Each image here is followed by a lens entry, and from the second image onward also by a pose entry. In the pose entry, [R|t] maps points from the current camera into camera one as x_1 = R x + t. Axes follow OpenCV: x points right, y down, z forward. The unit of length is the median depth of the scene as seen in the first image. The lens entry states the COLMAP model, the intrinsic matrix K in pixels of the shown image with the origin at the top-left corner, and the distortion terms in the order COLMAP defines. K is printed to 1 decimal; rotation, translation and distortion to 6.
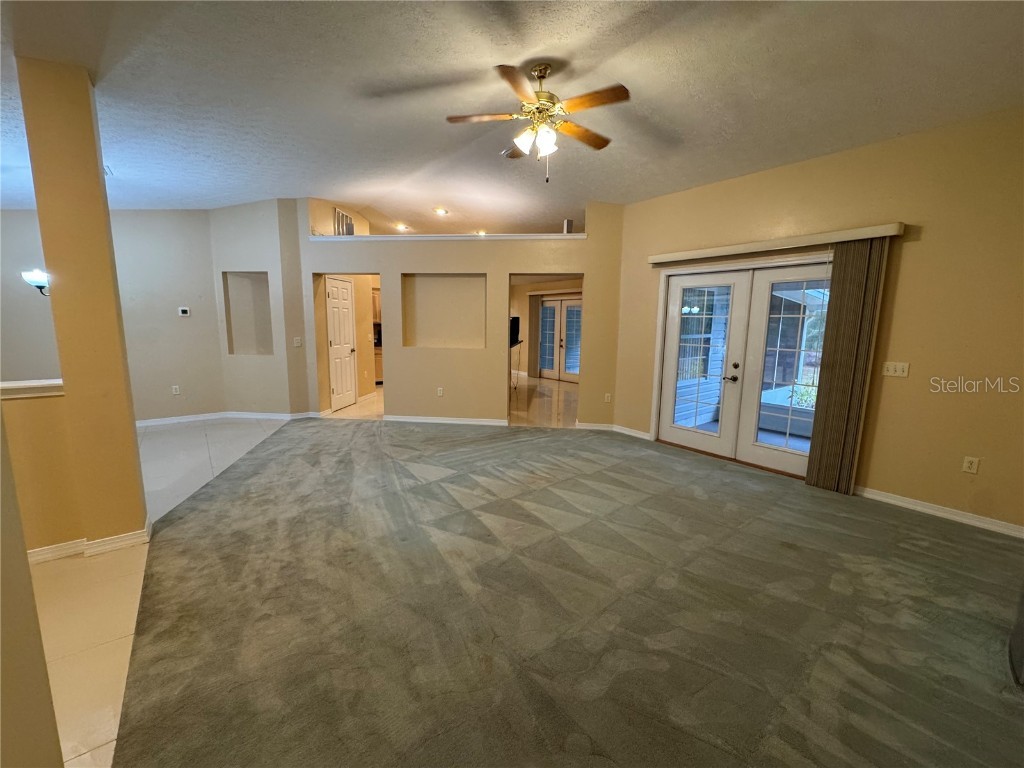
lens RADIAL K [[410.0, 0, 512.5], [0, 410.0, 381.6], [0, 0, 1]] dist [-0.003338, 0.000434]
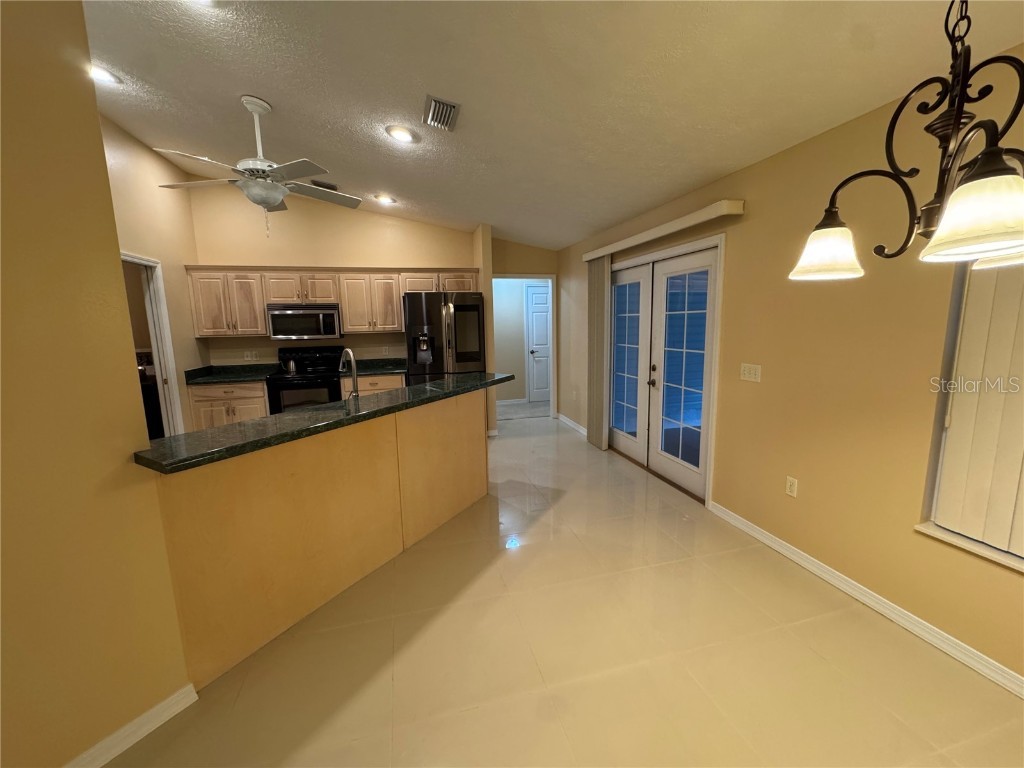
lens RADIAL K [[410.0, 0, 512.5], [0, 410.0, 381.6], [0, 0, 1]] dist [-0.003338, 0.000434]
pose [[0.915434, 0.027040, -0.401559, 0.351938], [-0.025774, 0.999631, 0.008557, -0.199546], [0.401642, 0.002517, 0.915793, 1.347482]]
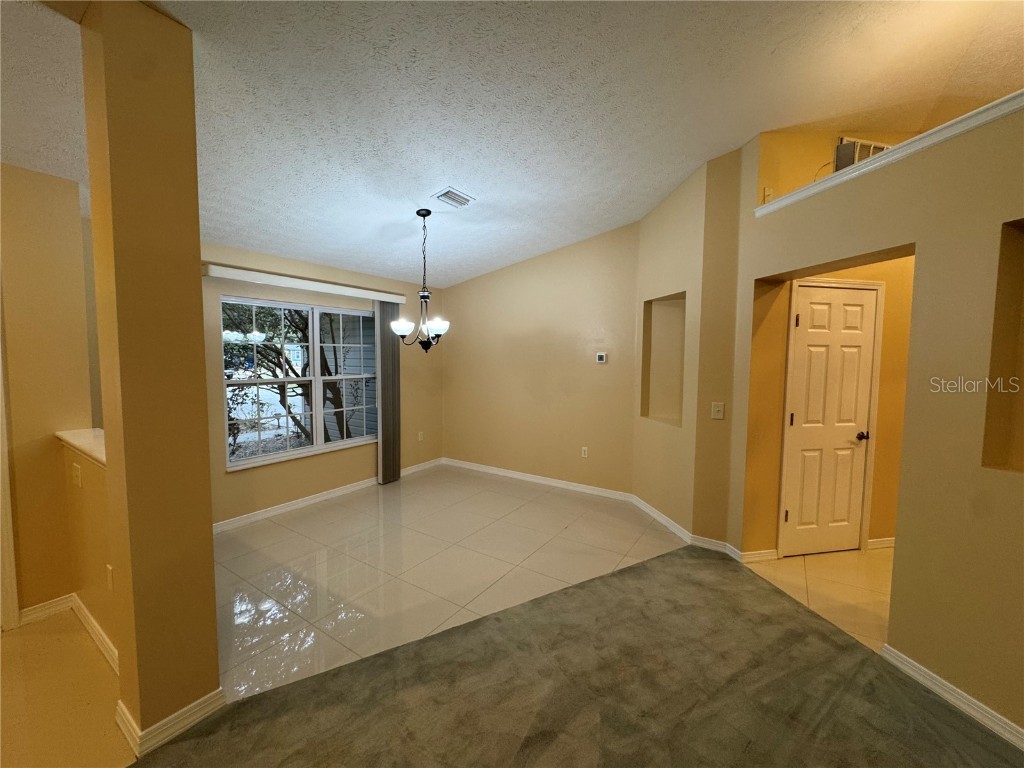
lens RADIAL K [[410.0, 0, 512.5], [0, 410.0, 381.6], [0, 0, 1]] dist [-0.003338, 0.000434]
pose [[0.305242, 0.048384, -0.951045, -0.114986], [-0.140942, 0.990005, 0.005130, -0.125891], [0.941787, 0.132476, 0.309011, 0.721296]]
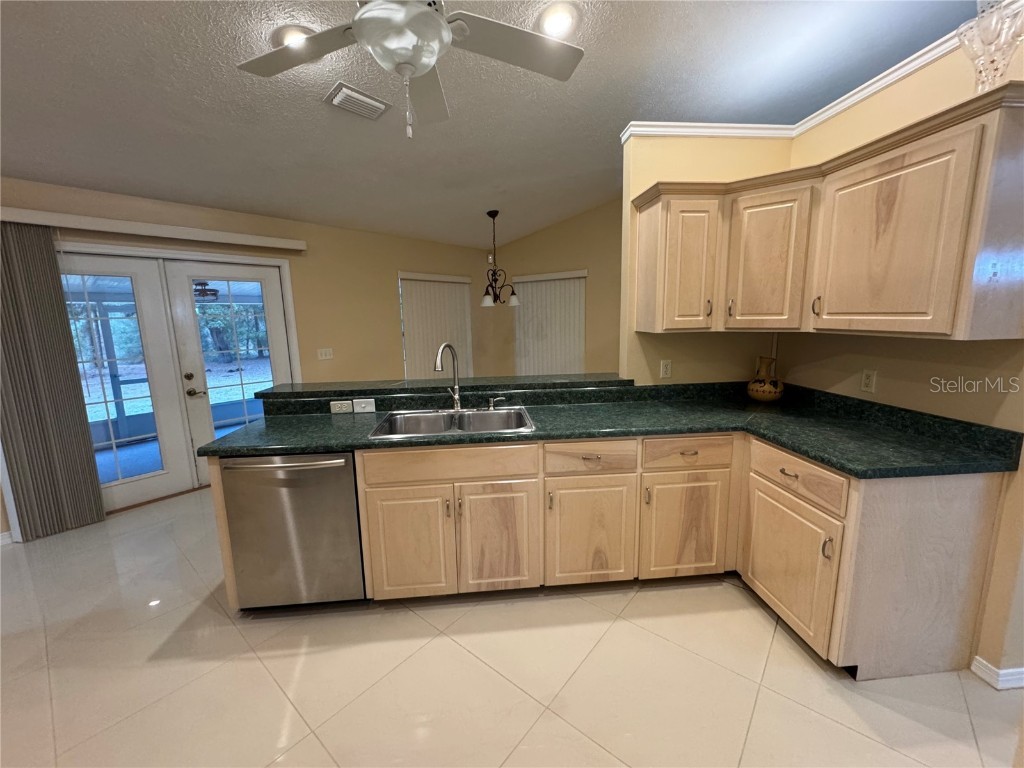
lens RADIAL K [[410.0, 0, 512.5], [0, 410.0, 381.6], [0, 0, 1]] dist [-0.003338, 0.000434]
pose [[-0.202257, -0.172734, 0.963979, -0.611738], [0.156434, 0.965985, 0.205915, -0.283996], [-0.966758, 0.192447, -0.168356, 1.791099]]
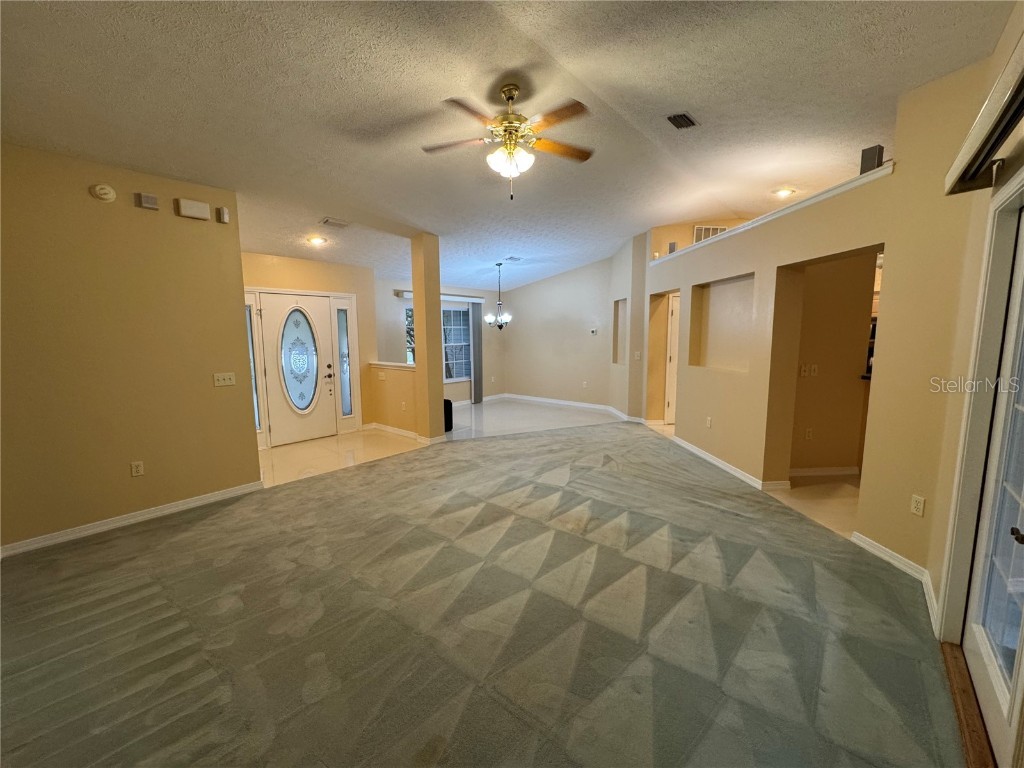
lens RADIAL K [[410.0, 0, 512.5], [0, 410.0, 381.6], [0, 0, 1]] dist [-0.003338, 0.000434]
pose [[0.184603, 0.101259, -0.977583, 0.698266], [-0.132055, 0.988214, 0.077424, -0.085954], [0.973901, 0.114802, 0.195799, 0.554254]]
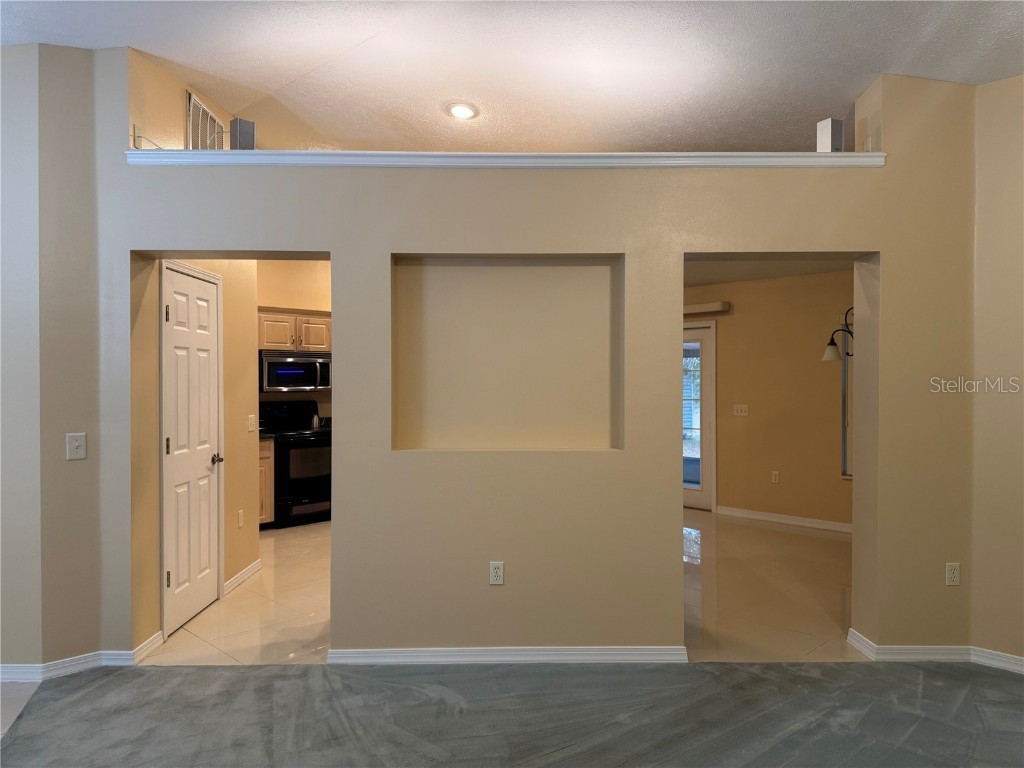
lens RADIAL K [[723.8, 0, 513.8], [0, 723.8, 387.4], [0, 0, 1]] dist [0.067803, -0.088630]
pose [[0.992289, -0.017227, 0.122745, -0.298869], [0.033140, 0.991116, -0.128802, -0.068551], [-0.119436, 0.131877, 0.984044, 0.438261]]
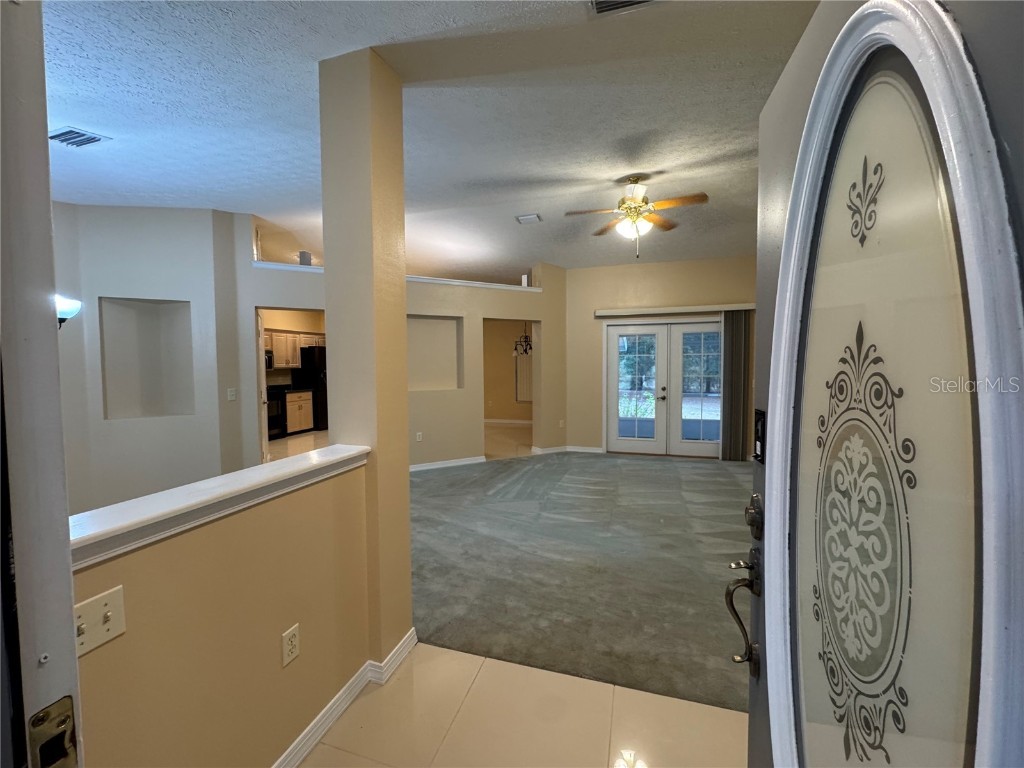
lens RADIAL K [[410.0, 0, 512.5], [0, 410.0, 381.6], [0, 0, 1]] dist [-0.003338, 0.000434]
pose [[0.821383, -0.046243, 0.568499, -0.672148], [0.102182, 0.992513, -0.066902, -0.021134], [-0.561149, 0.113043, 0.819959, 0.108908]]
